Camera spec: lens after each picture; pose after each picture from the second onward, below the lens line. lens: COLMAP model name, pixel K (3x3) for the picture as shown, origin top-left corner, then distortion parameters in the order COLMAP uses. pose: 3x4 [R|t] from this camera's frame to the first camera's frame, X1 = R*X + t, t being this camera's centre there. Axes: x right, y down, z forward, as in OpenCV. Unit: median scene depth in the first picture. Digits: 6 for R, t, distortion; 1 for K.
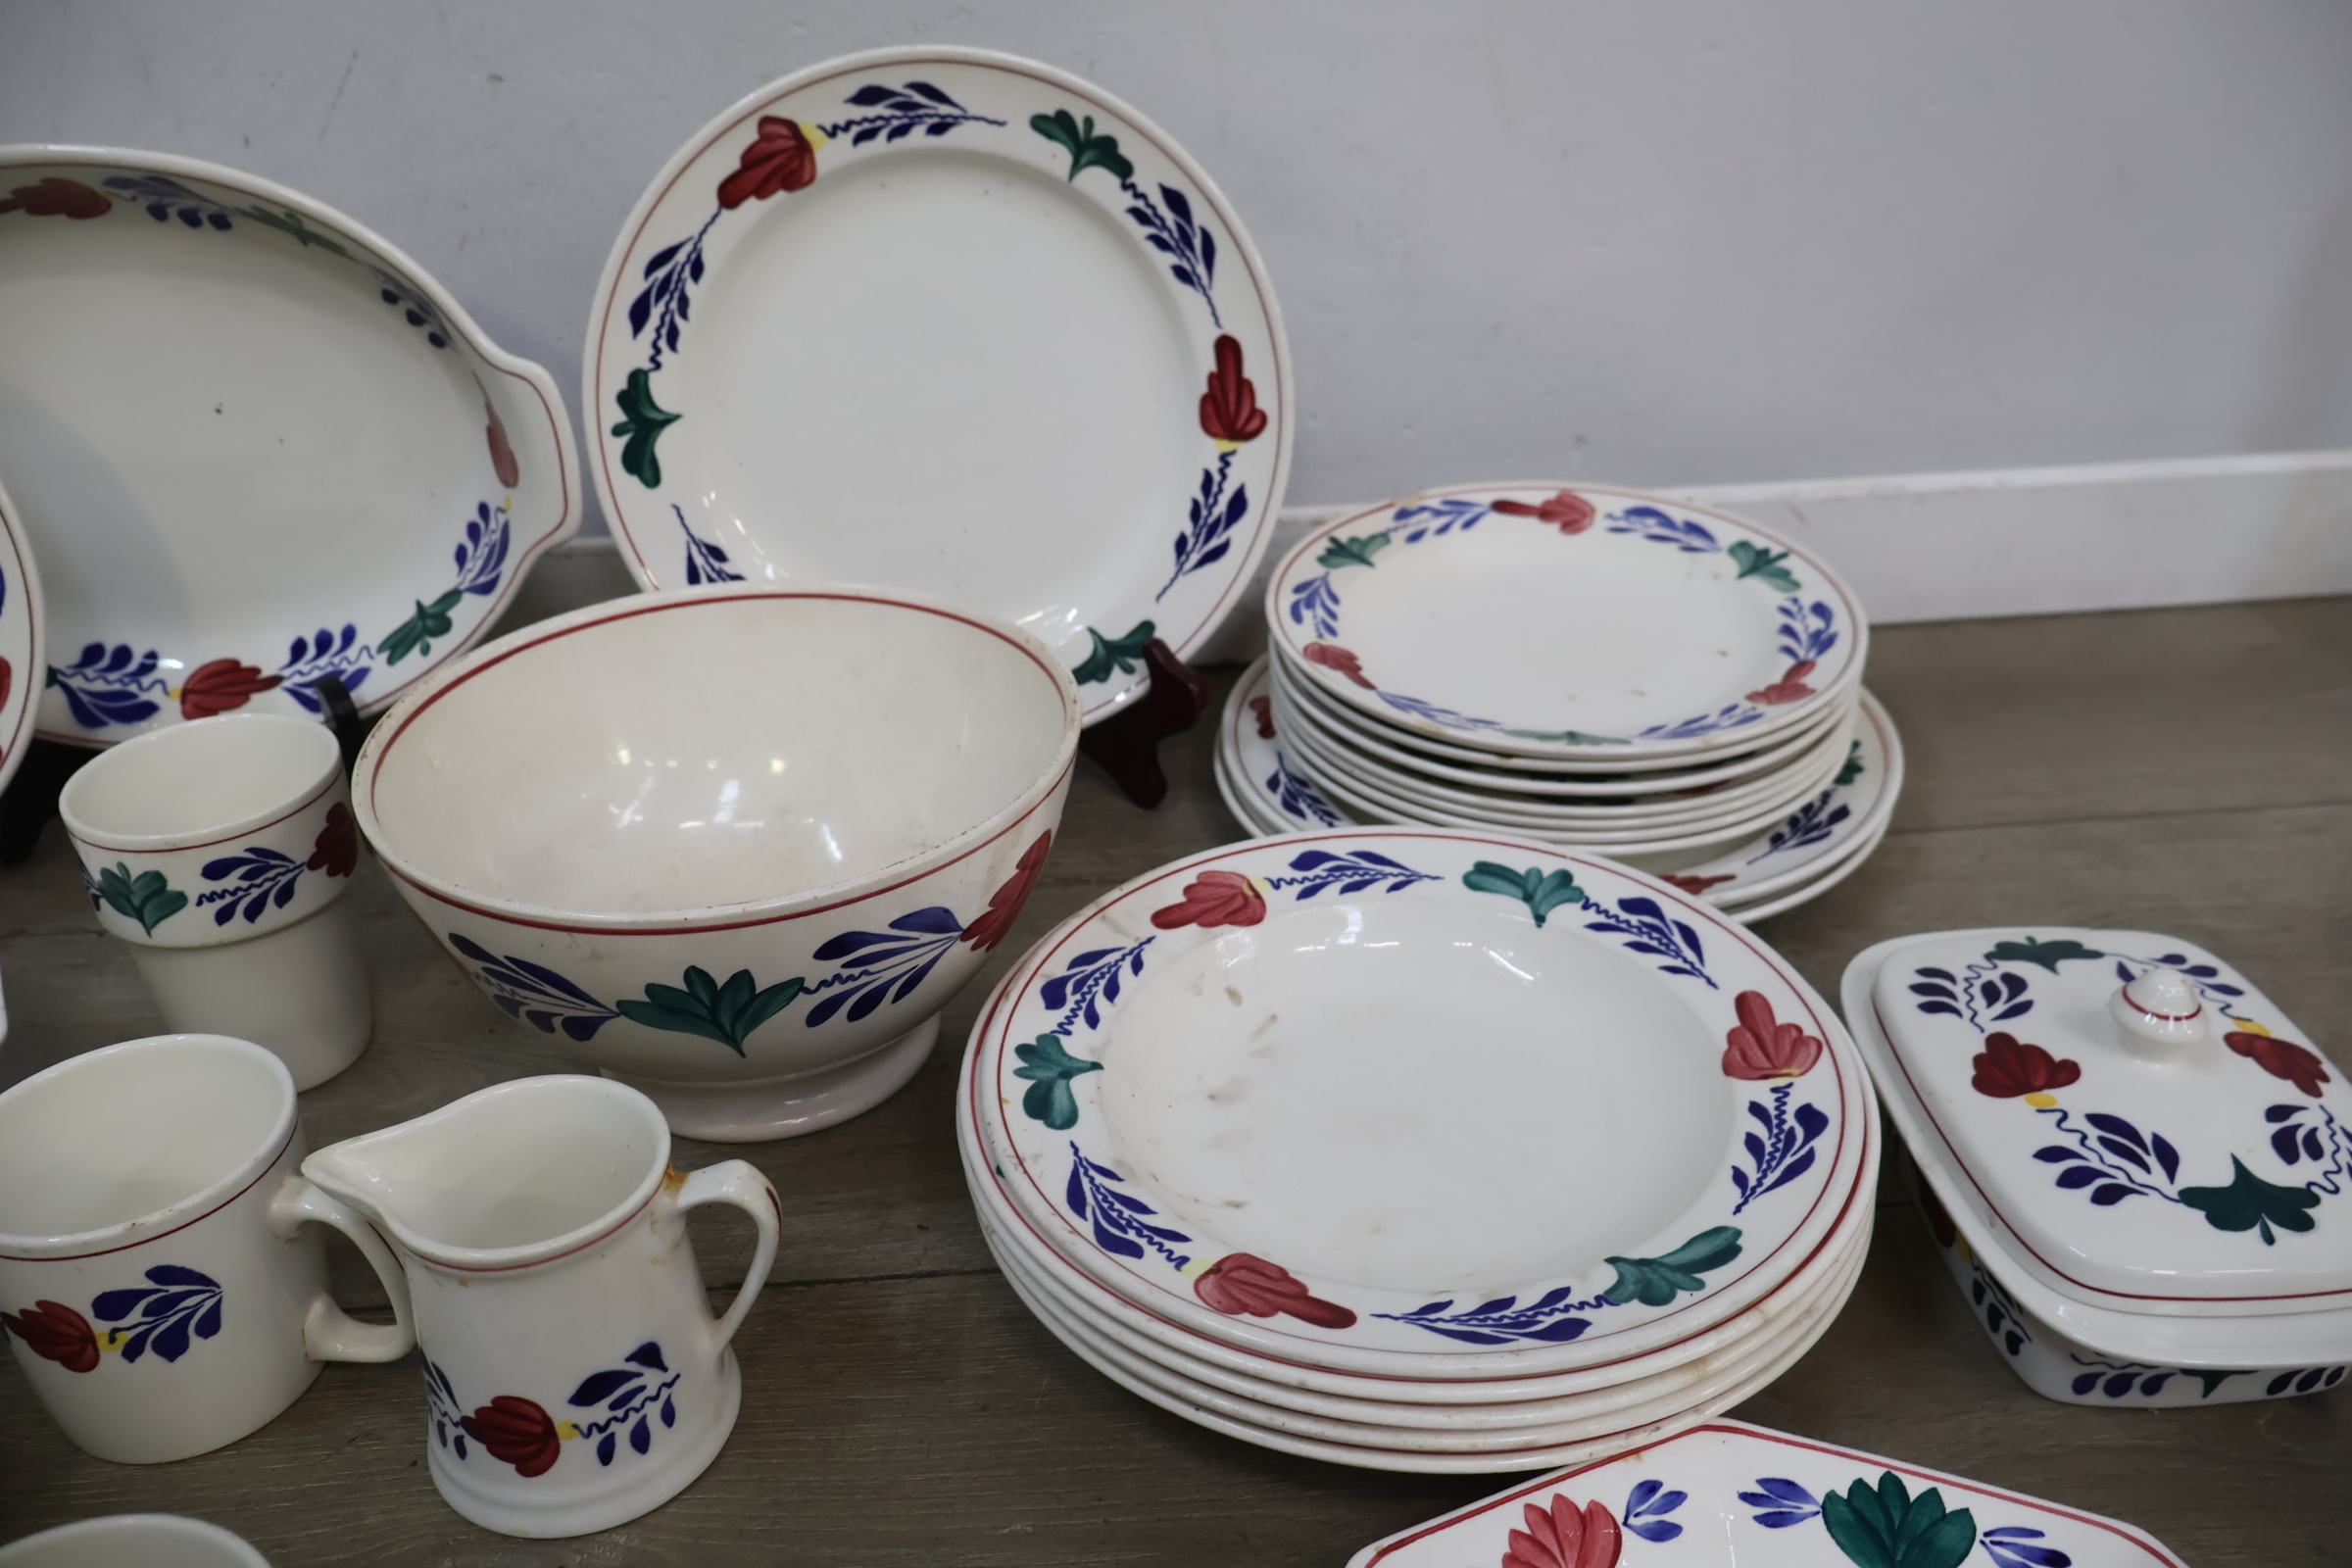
lens RADIAL K [[1960.7, 0, 1175.6], [0, 1960.7, 776.0], [0, 0, 1]] dist [-0.000465, 0.000407]
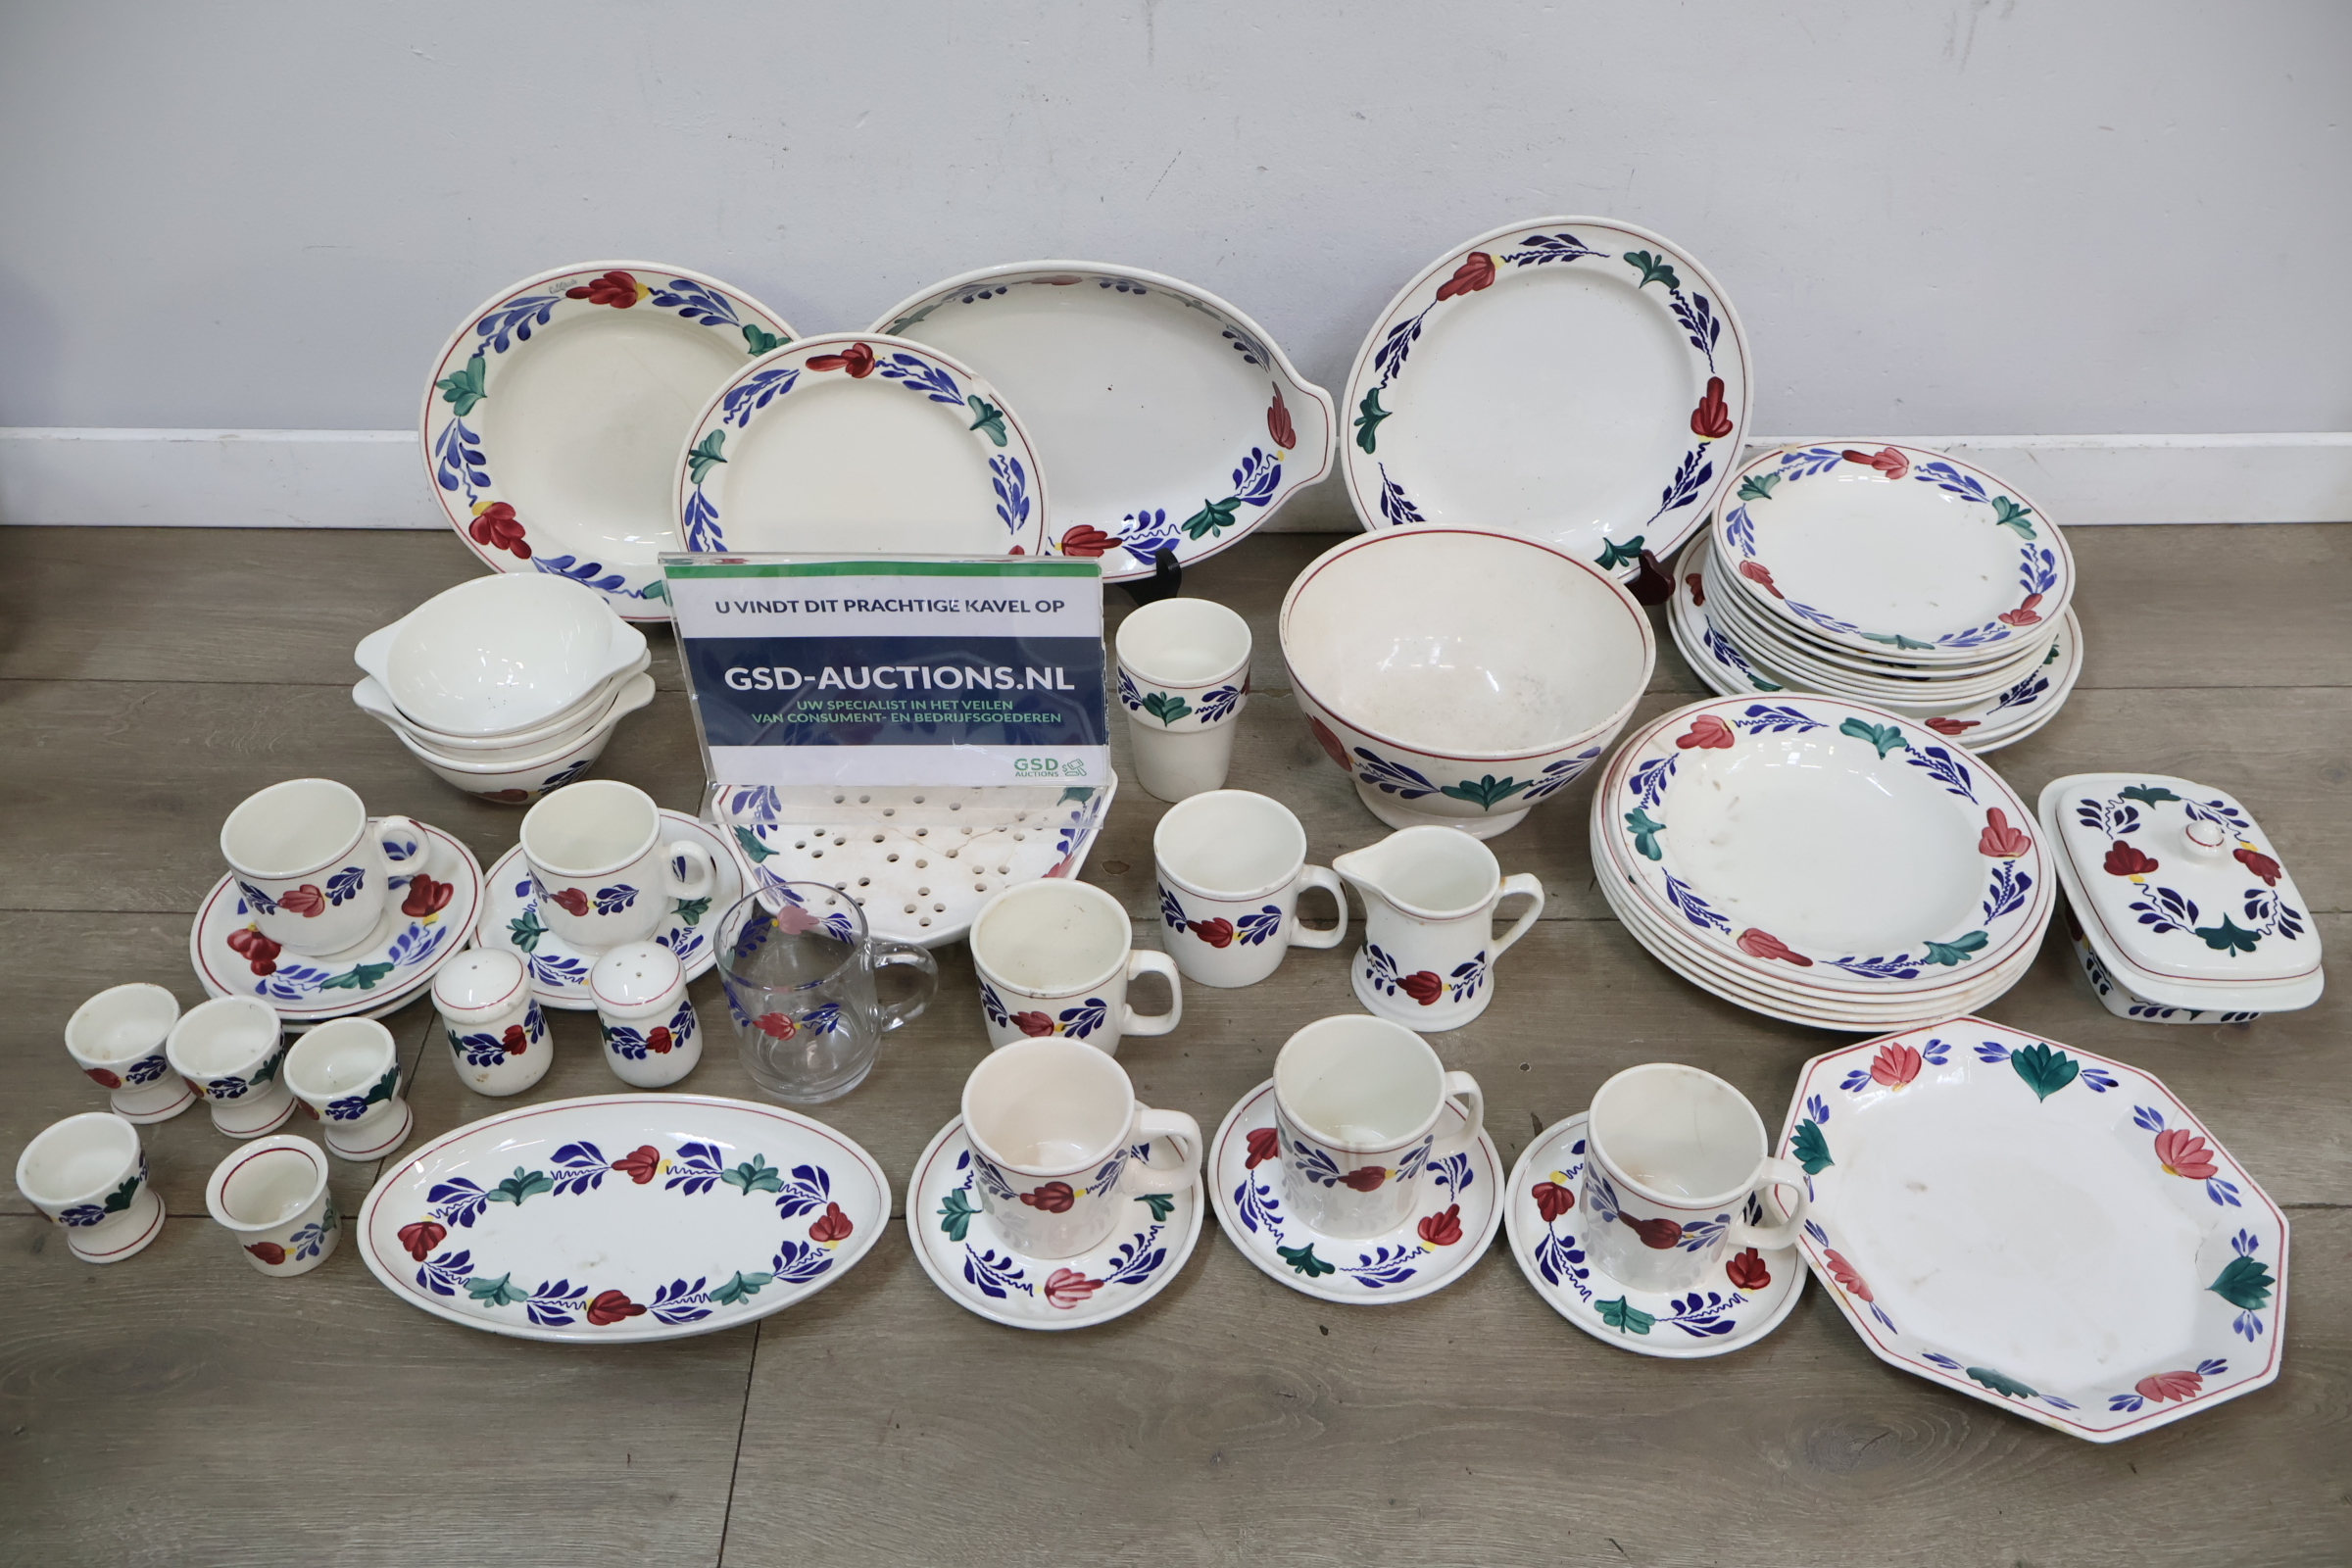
lens RADIAL K [[1960.7, 0, 1172.4], [0, 1960.7, 799.4], [0, 0, 1]] dist [-0.000465, 0.000407]
pose [[0.997753, 0.060713, -0.028340, -0.439912], [-0.052129, 0.969143, 0.240922, -0.304994], [0.042093, -0.238903, 0.970131, -0.870354]]
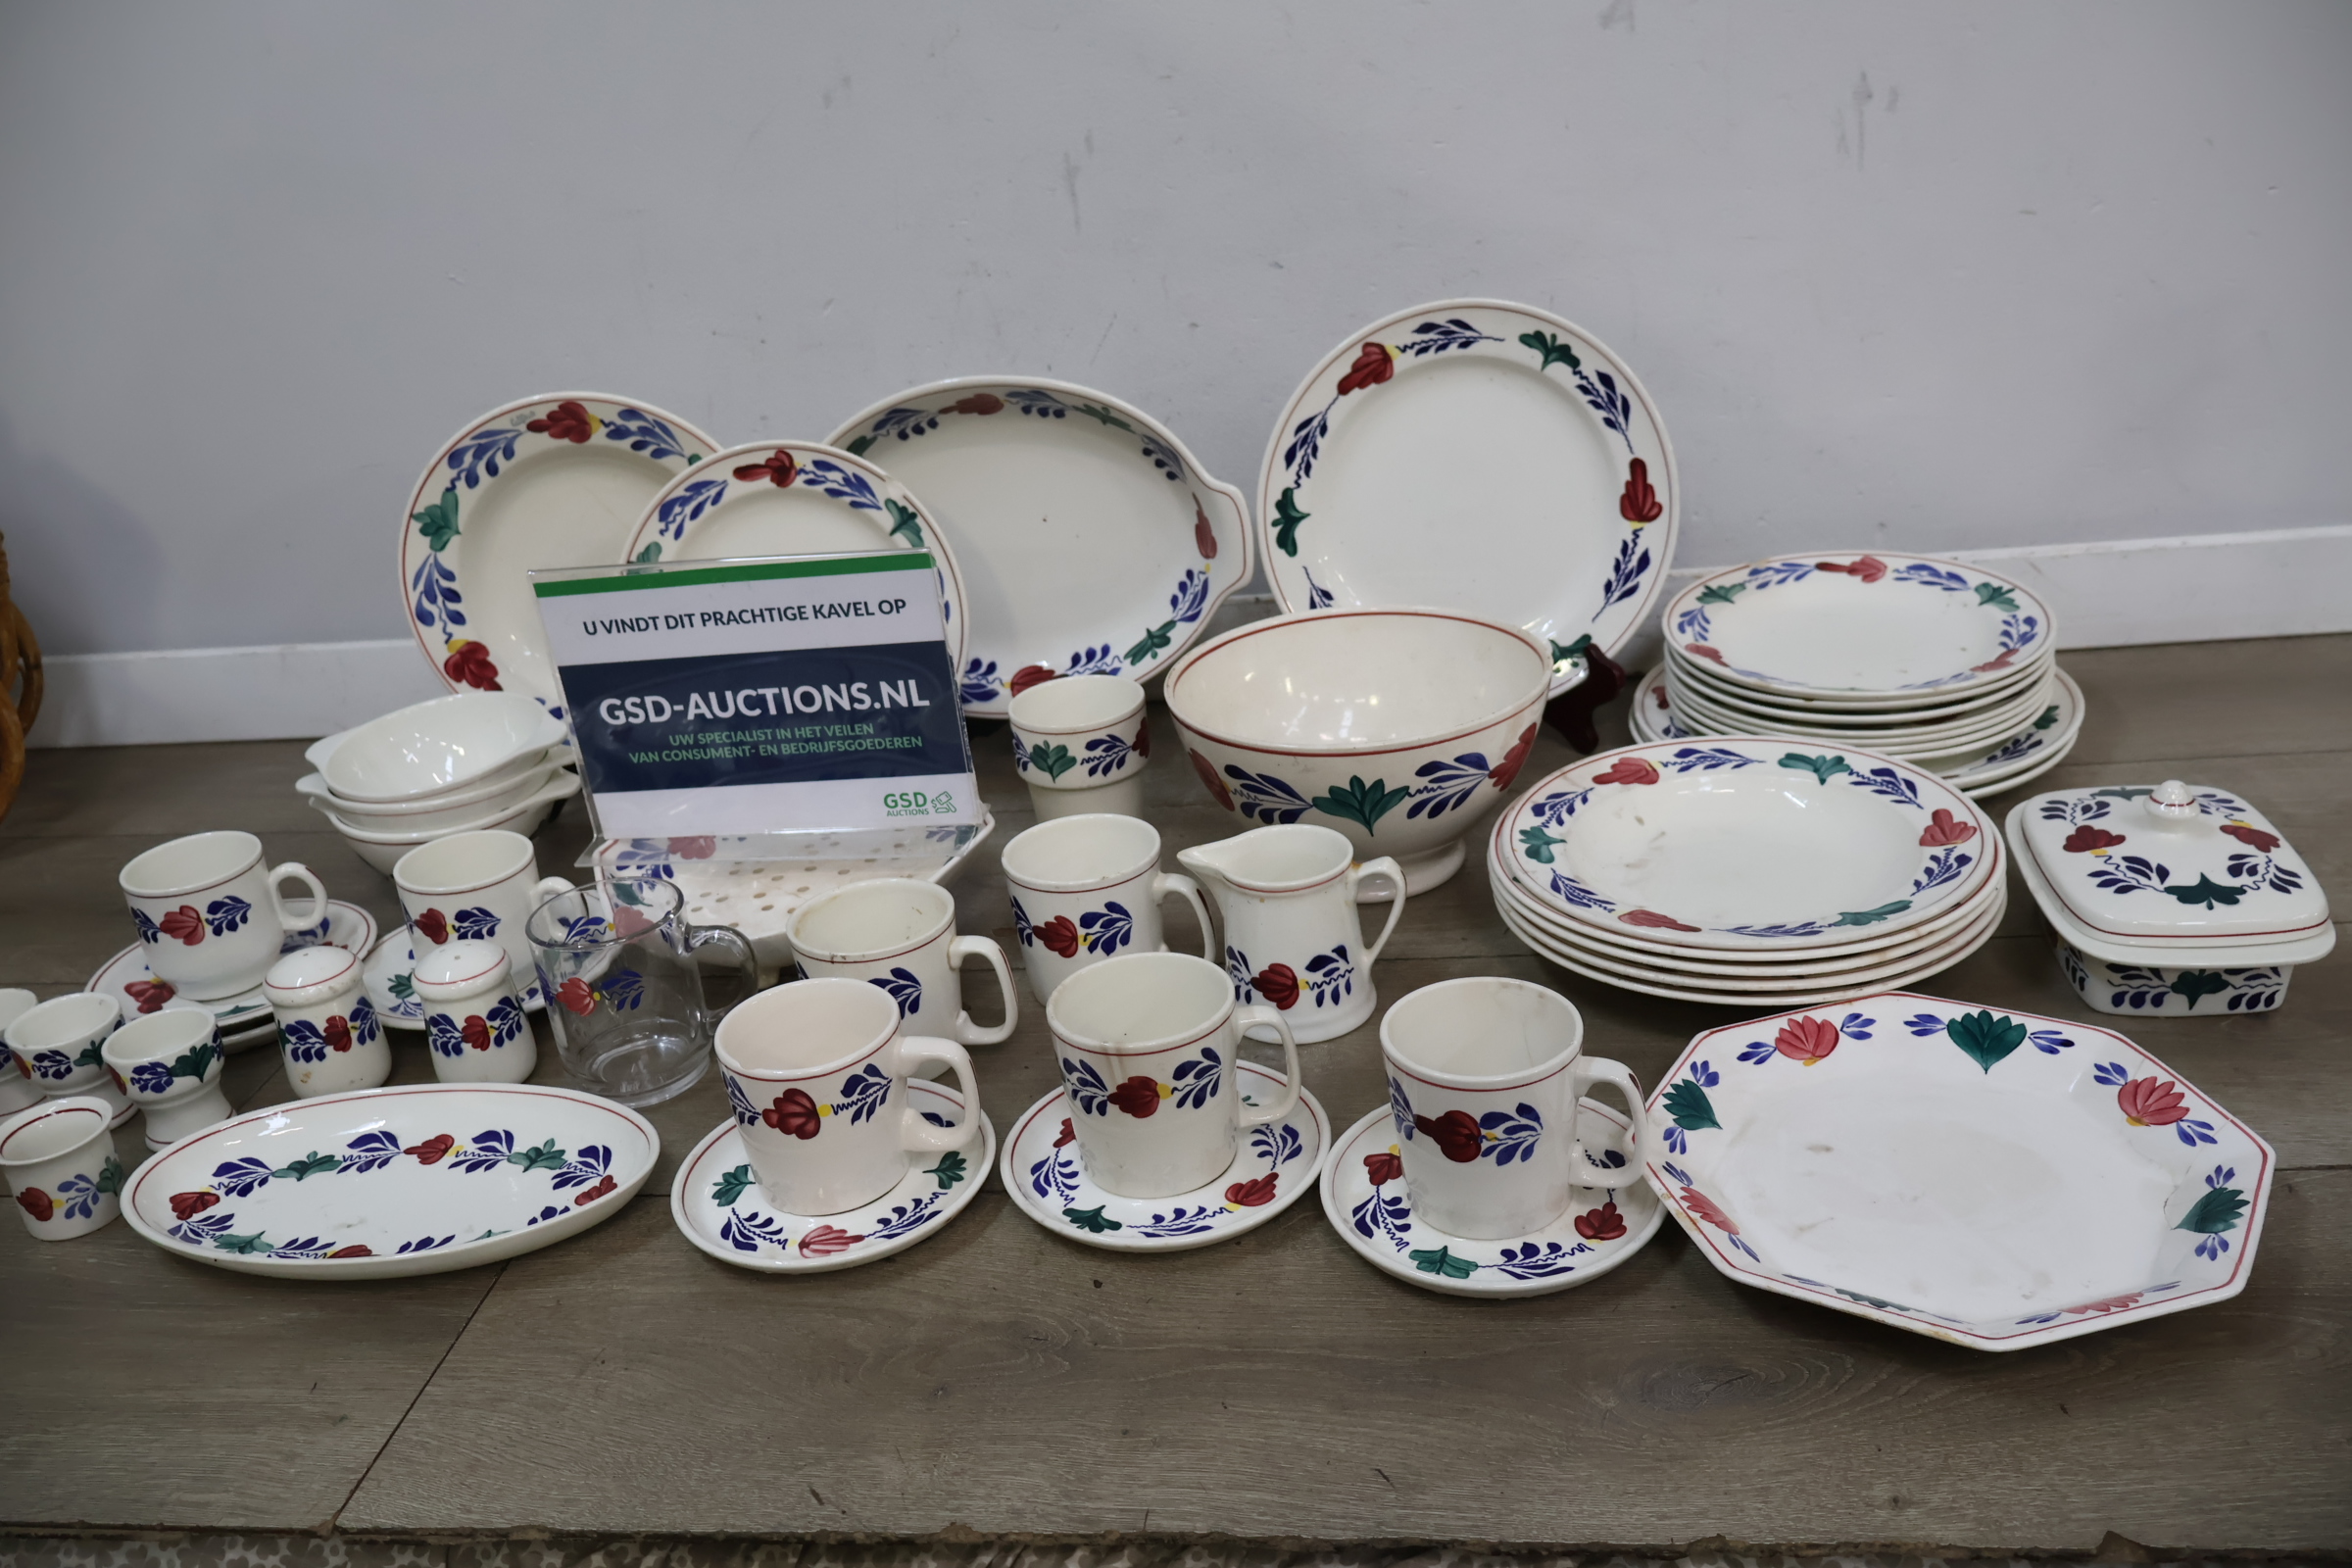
lens RADIAL K [[1960.7, 0, 1170.6], [0, 1960.7, 787.4], [0, 0, 1]] dist [-0.000465, 0.000407]
pose [[0.977831, 0.002962, -0.209376, -0.013724], [-0.019484, 0.996849, -0.076890, 0.222147], [0.208488, 0.079265, 0.974807, -0.799305]]
